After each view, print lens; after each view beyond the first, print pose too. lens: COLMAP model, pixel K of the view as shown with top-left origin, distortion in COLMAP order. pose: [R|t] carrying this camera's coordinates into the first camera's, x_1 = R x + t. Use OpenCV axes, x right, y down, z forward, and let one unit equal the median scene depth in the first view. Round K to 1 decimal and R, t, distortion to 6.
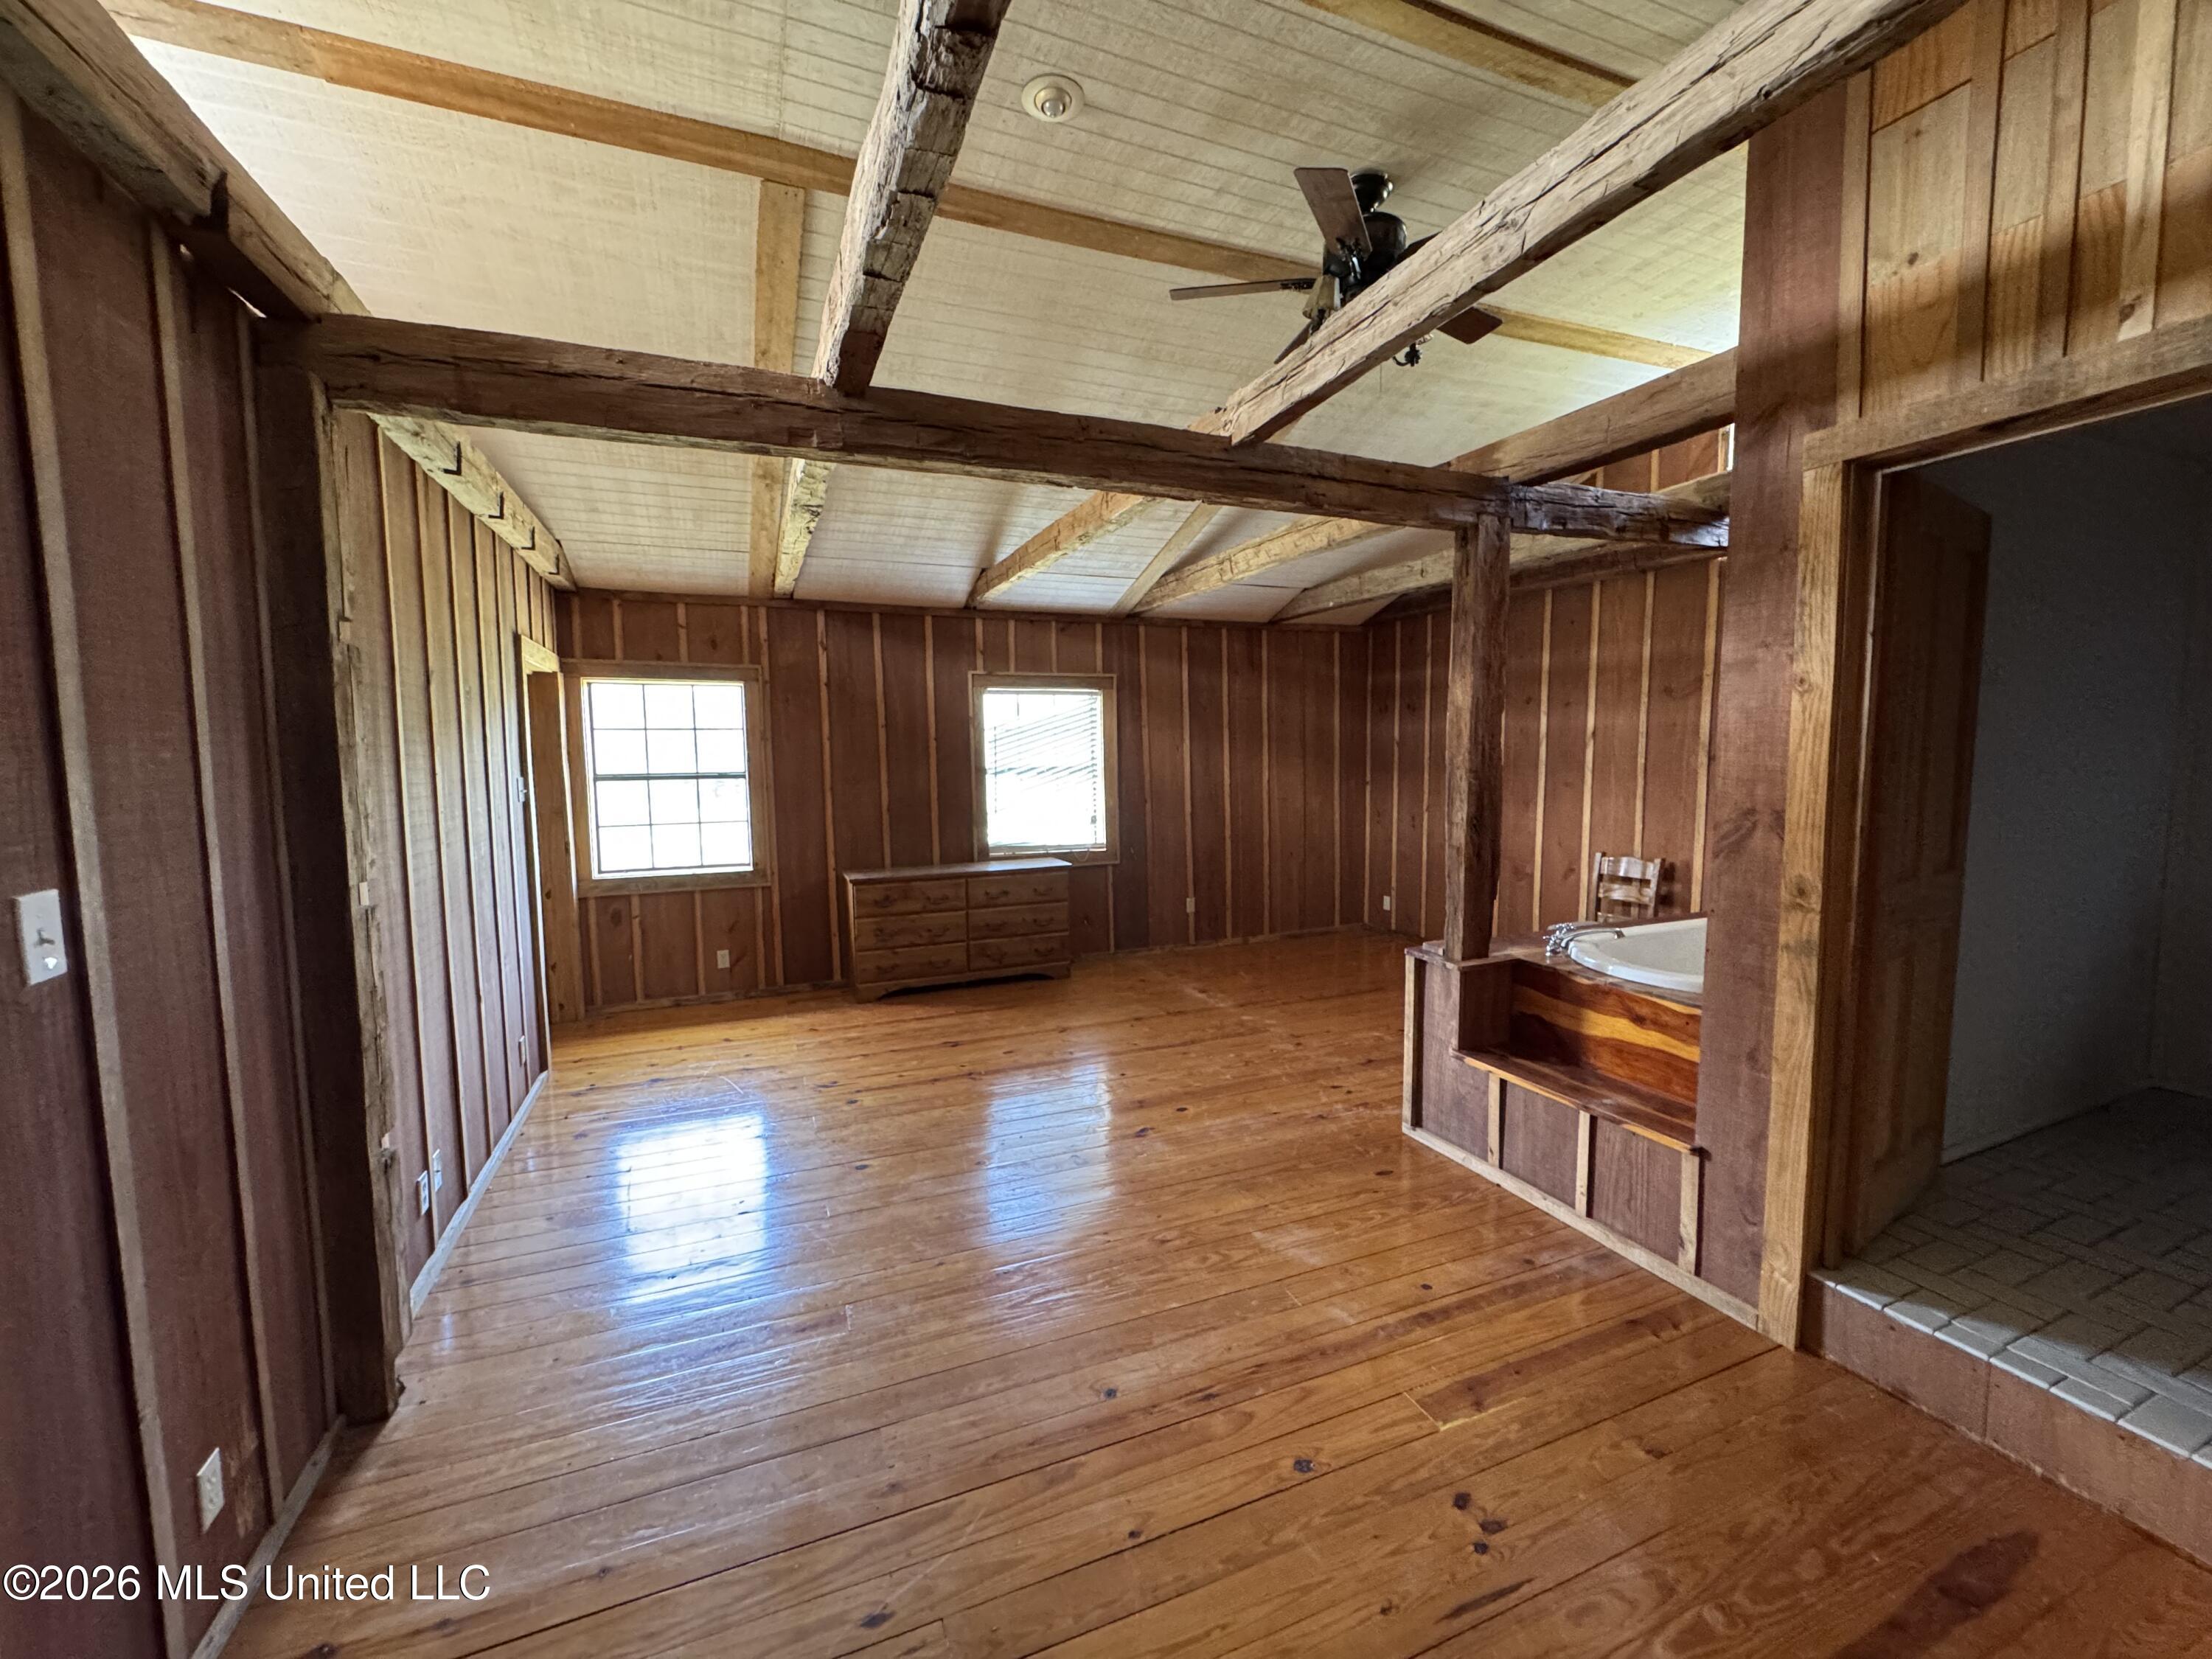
lens RADIAL K [[882.5, 0, 1100.9], [0, 882.5, 824.8], [0, 0, 1]] dist [-0.003100, 0.000555]
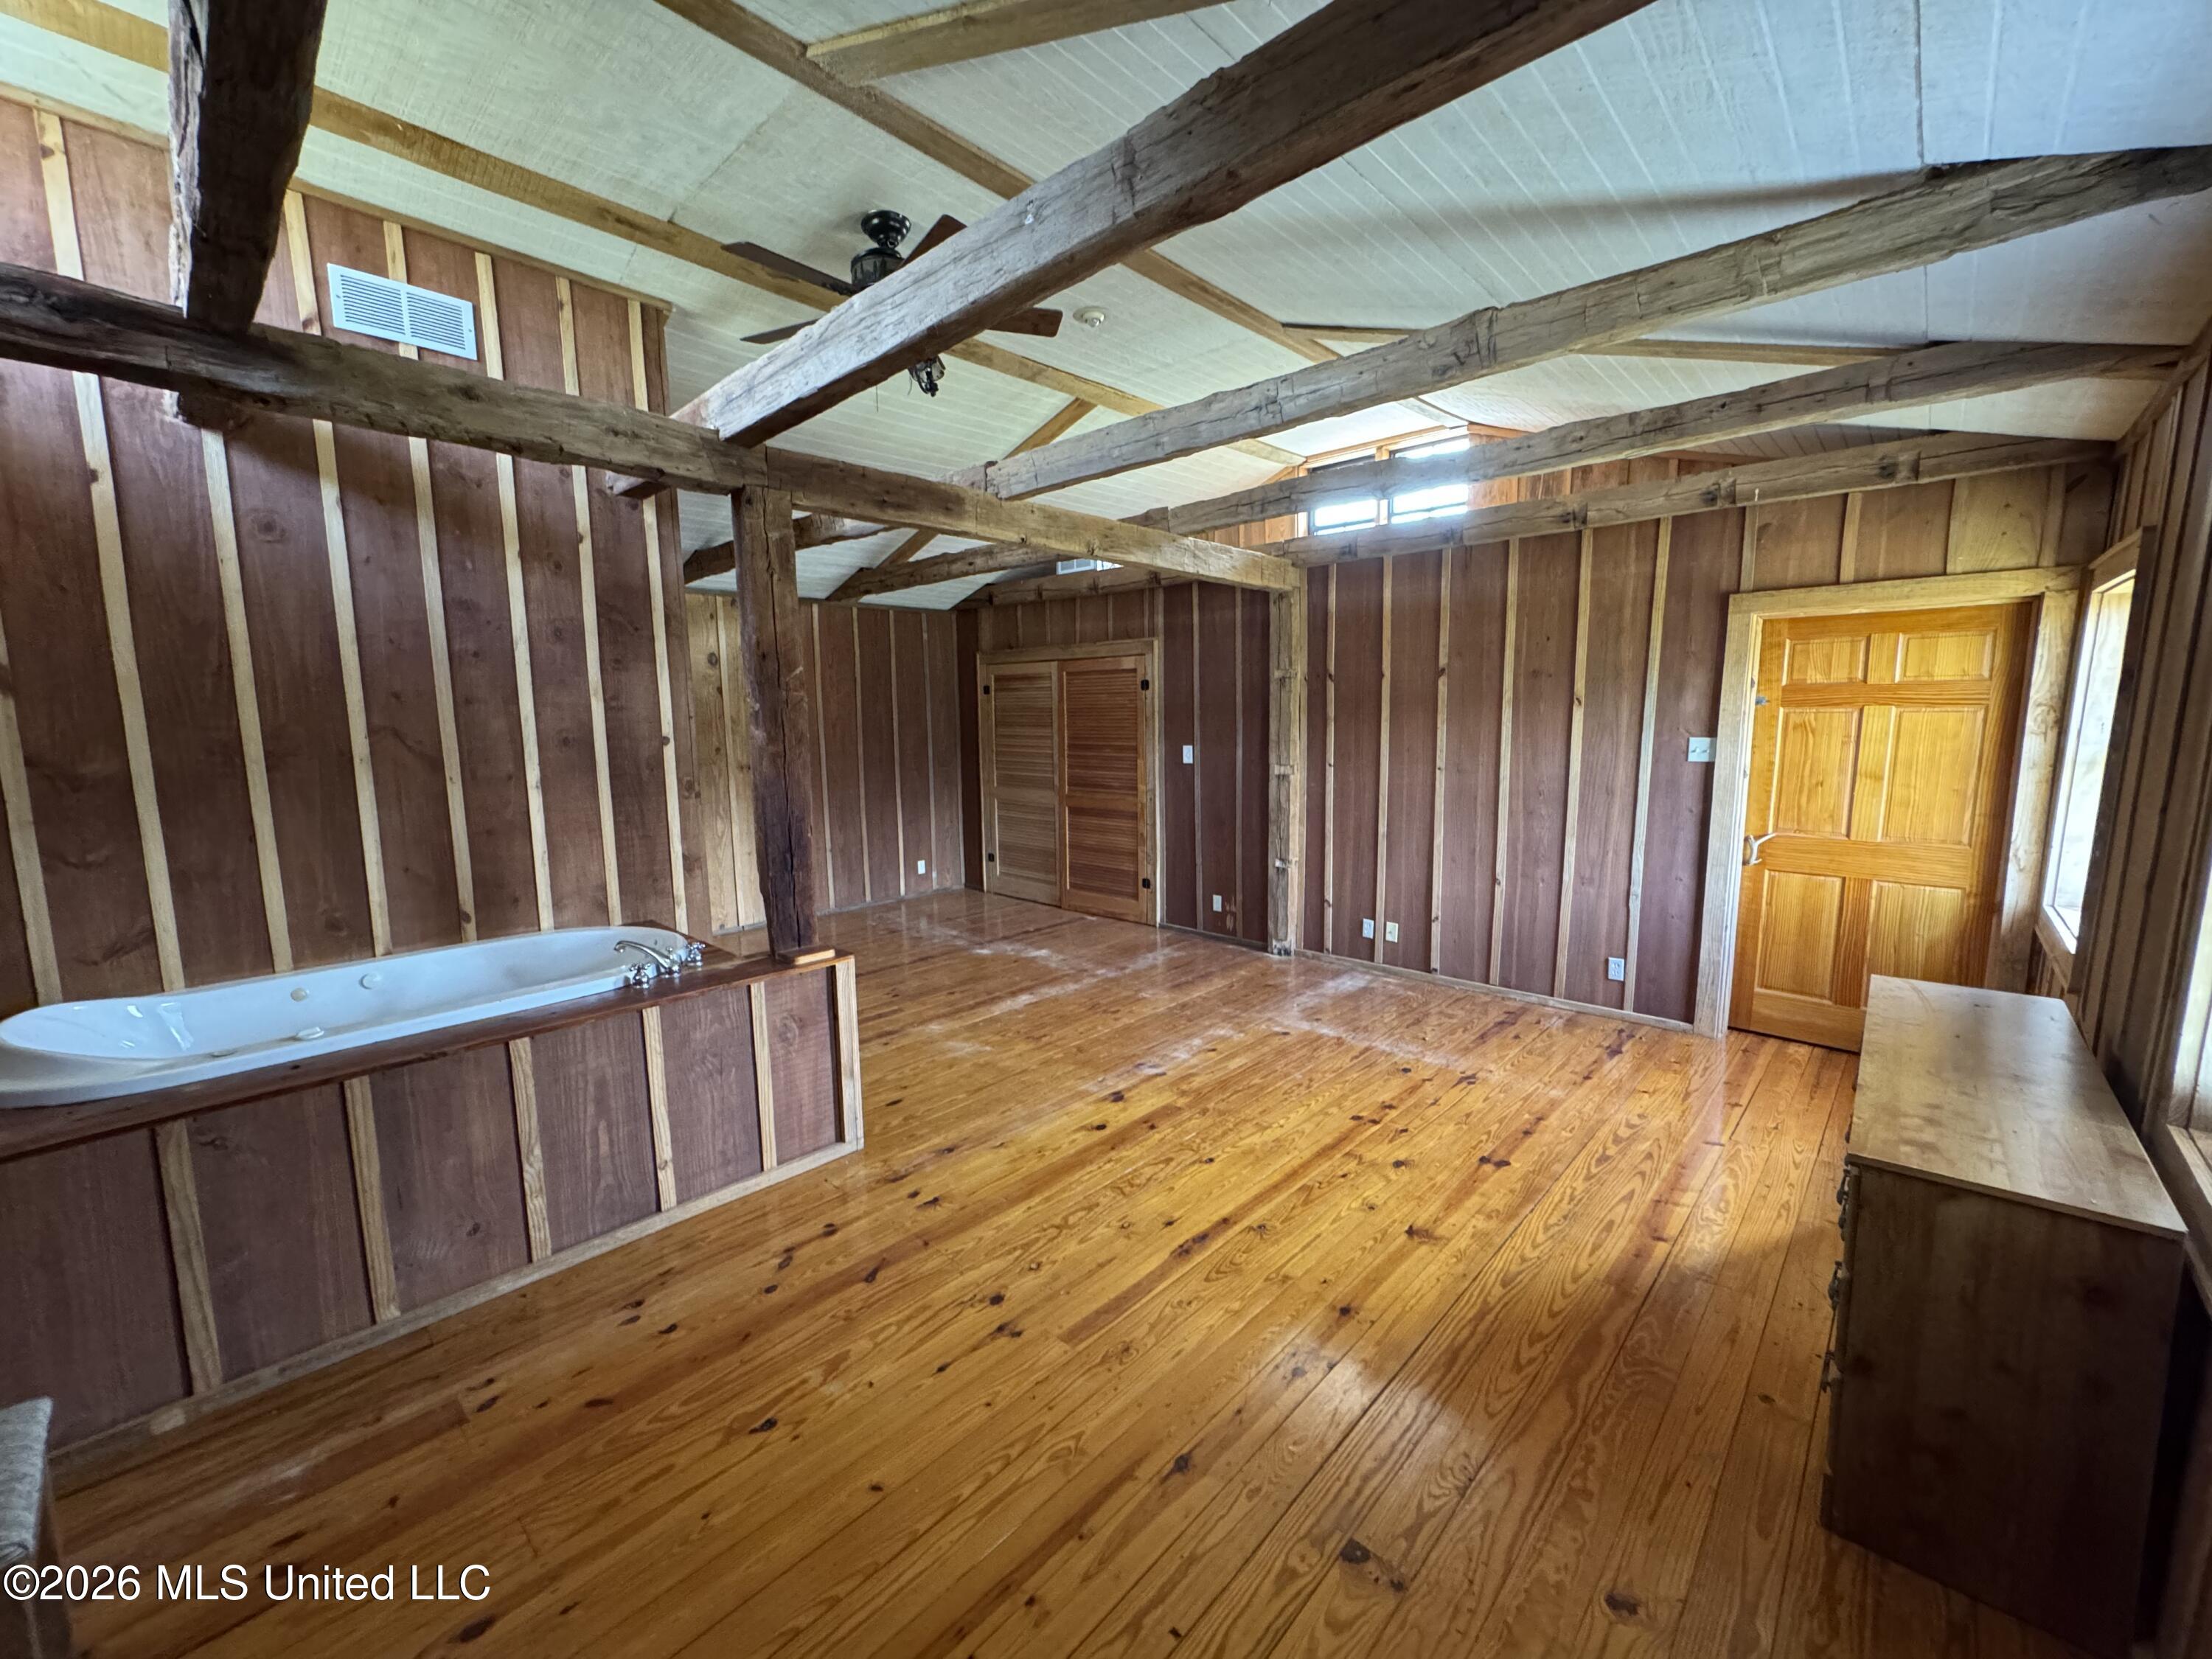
lens RADIAL K [[882.5, 0, 1110.5], [0, 882.5, 827.2], [0, 0, 1]] dist [-0.003100, 0.000555]
pose [[-0.909802, 0.076600, -0.407912, 0.335978], [-0.010836, 0.978102, 0.207842, -0.133958], [0.414900, 0.193515, -0.889050, 1.390023]]
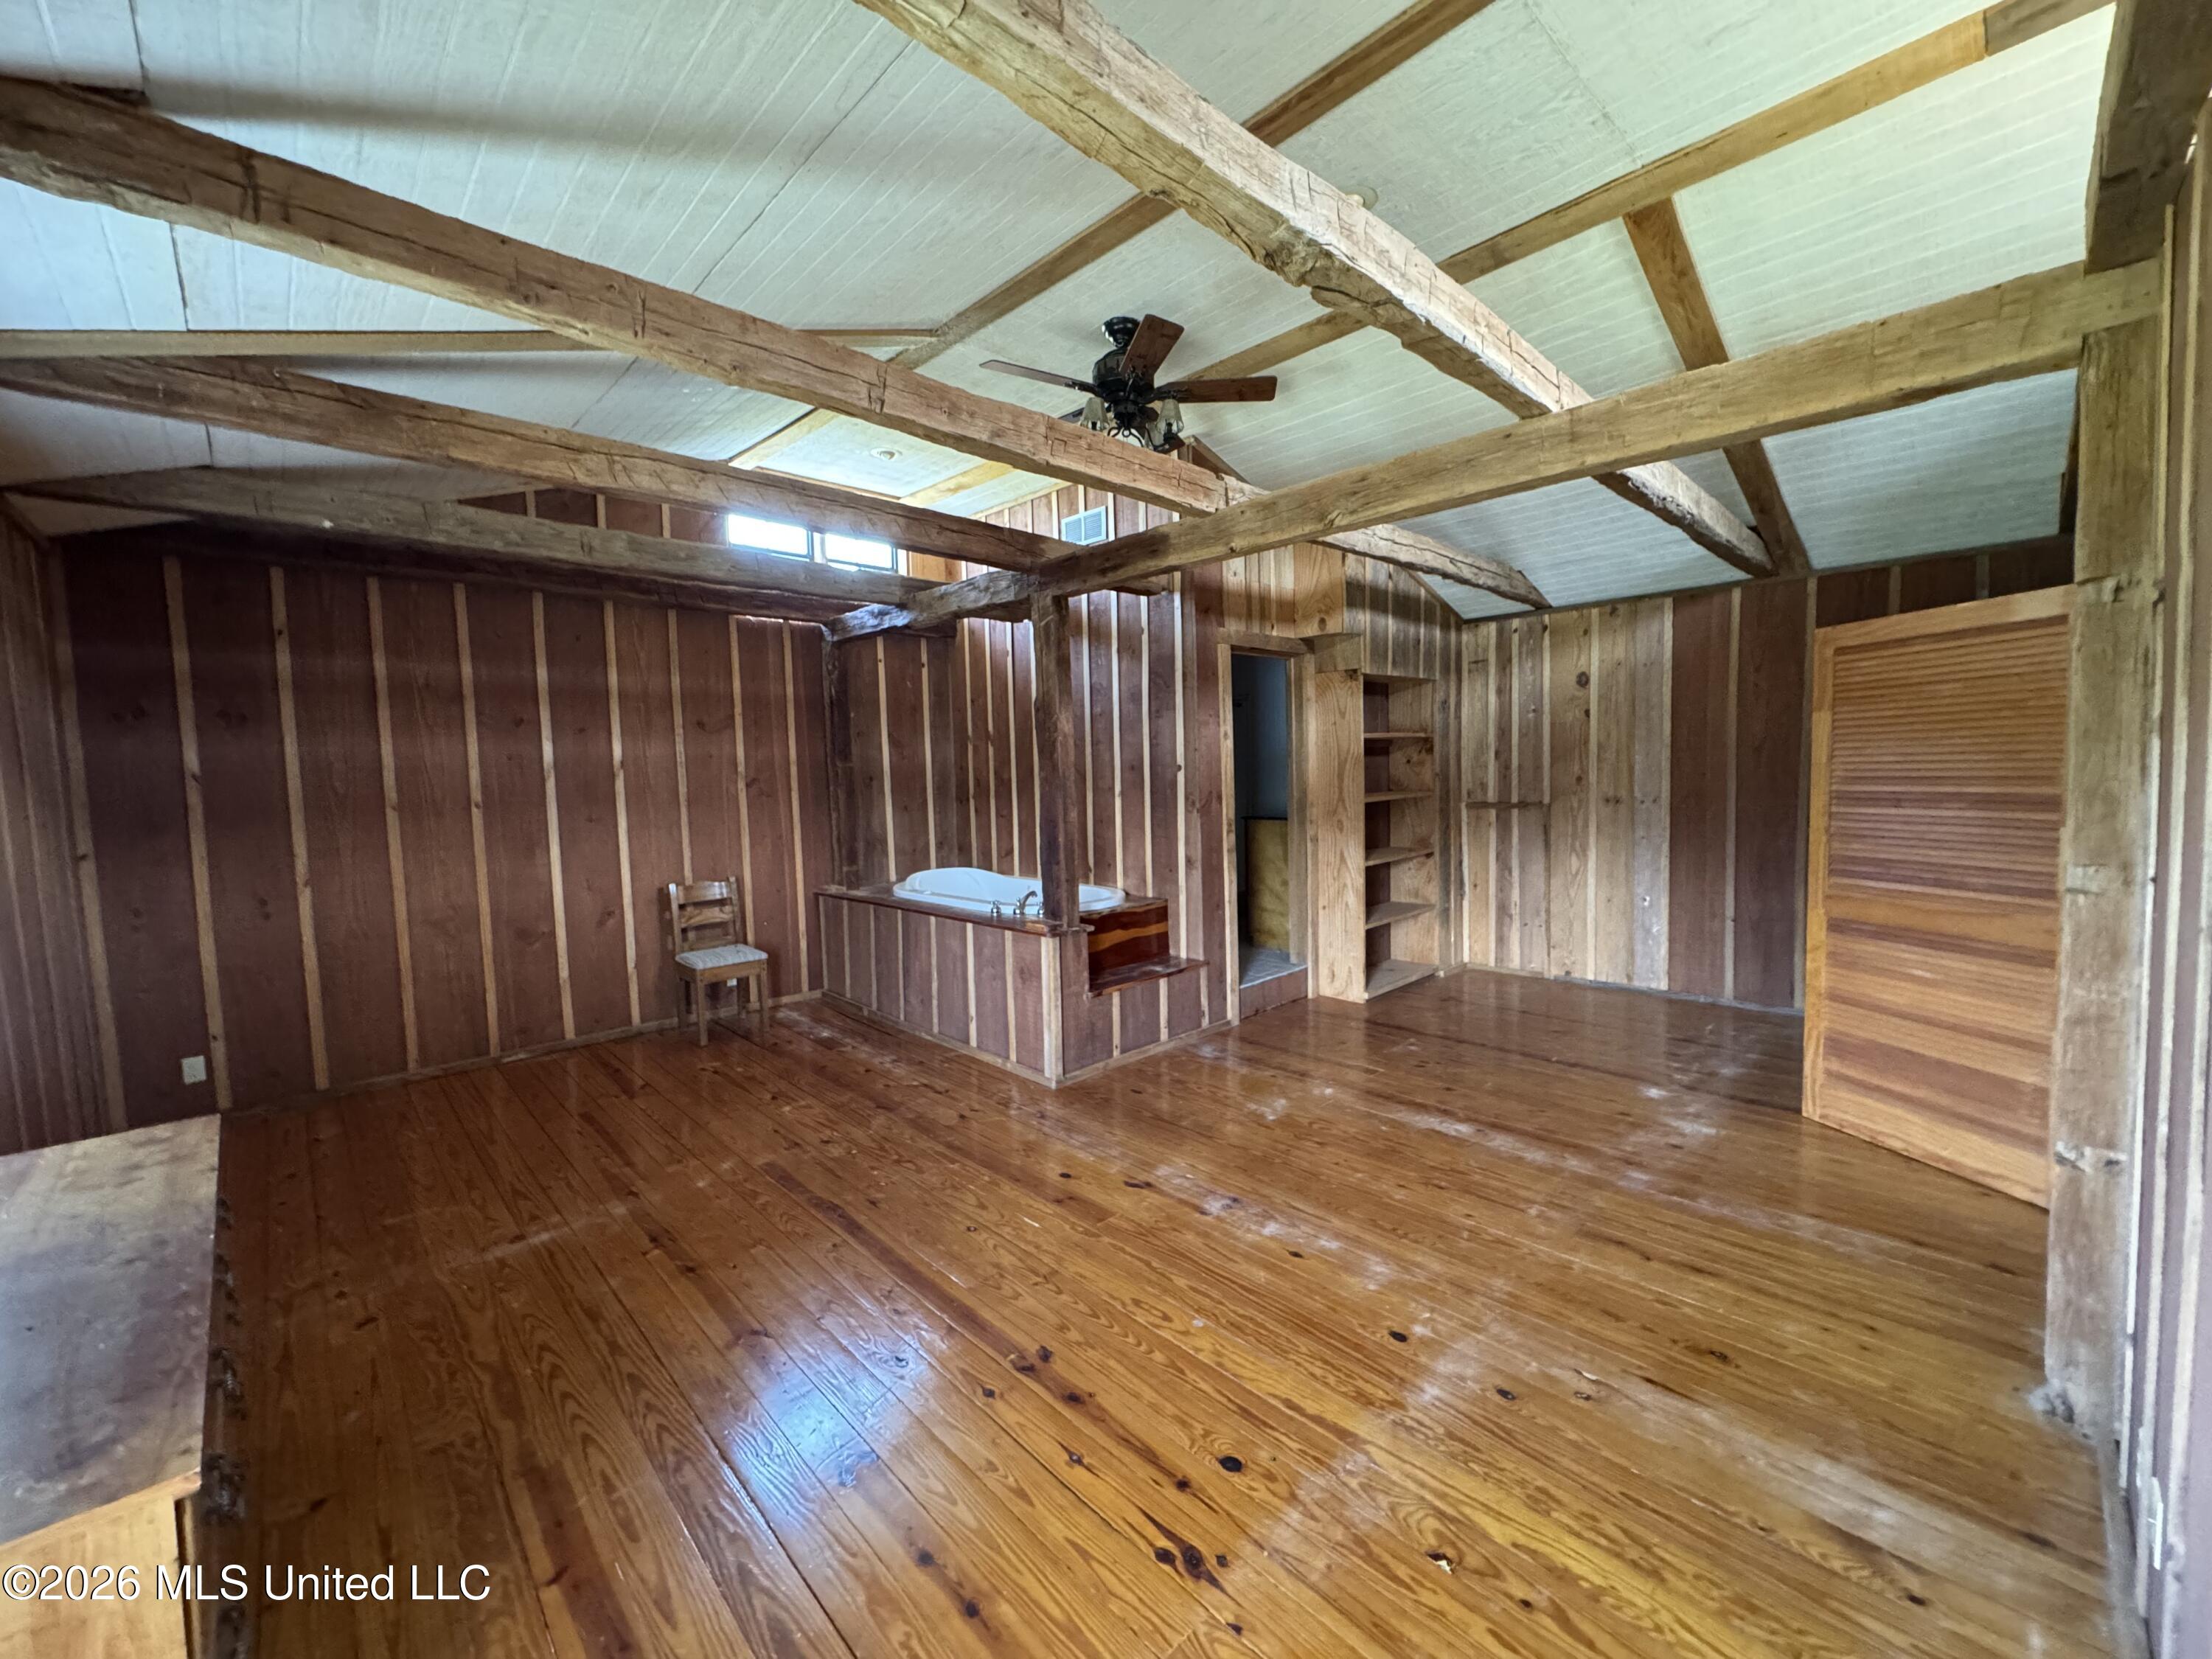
lens RADIAL K [[882.5, 0, 1103.9], [0, 882.5, 832.3], [0, 0, 1]] dist [-0.003100, 0.000555]
pose [[-0.359579, -0.051014, 0.931719, -0.572986], [0.104443, 0.990030, 0.094514, -0.074576], [-0.927251, 0.131296, -0.350666, 0.974847]]
